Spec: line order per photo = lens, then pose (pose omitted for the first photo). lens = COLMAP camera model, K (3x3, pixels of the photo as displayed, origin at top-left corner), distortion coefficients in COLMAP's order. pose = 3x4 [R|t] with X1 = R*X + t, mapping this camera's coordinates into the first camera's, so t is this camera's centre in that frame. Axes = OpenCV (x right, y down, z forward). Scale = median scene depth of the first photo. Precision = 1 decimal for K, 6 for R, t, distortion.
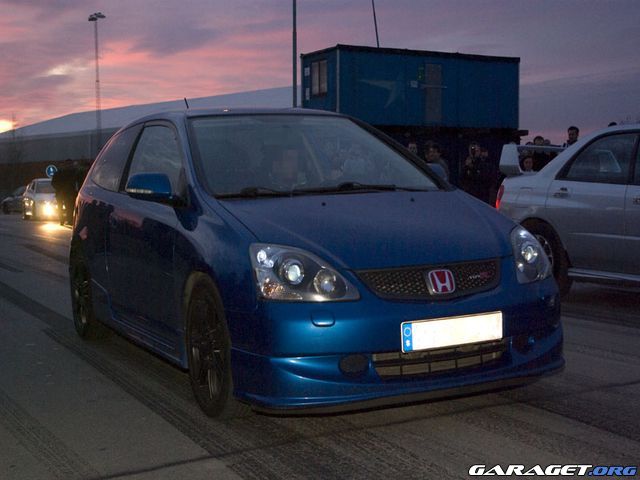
lens RADIAL K [[972.7, 0, 311.3], [0, 972.7, 239.9], [0, 0, 1]] dist [-0.012928, 0.054636]
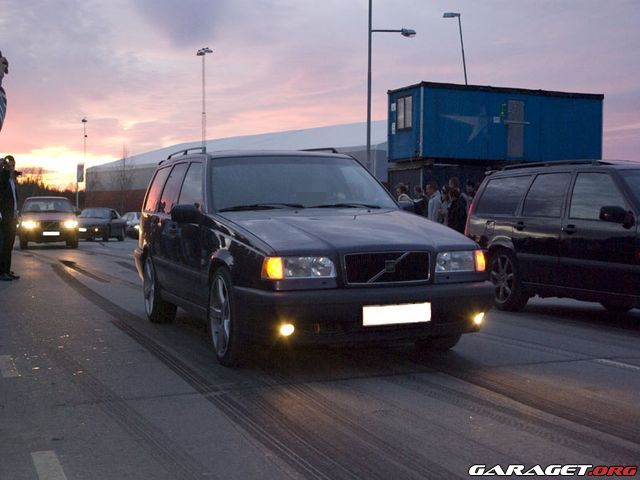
lens RADIAL K [[1043.9, 0, 320.0], [0, 1043.9, 240.0], [0, 0, 1]] dist [0.009851, 0.021252]
pose [[0.992381, 0.022103, -0.121209, 0.056867], [-0.026633, 0.999001, -0.035883, 0.012023], [0.120294, 0.038837, 0.991978, -0.117408]]
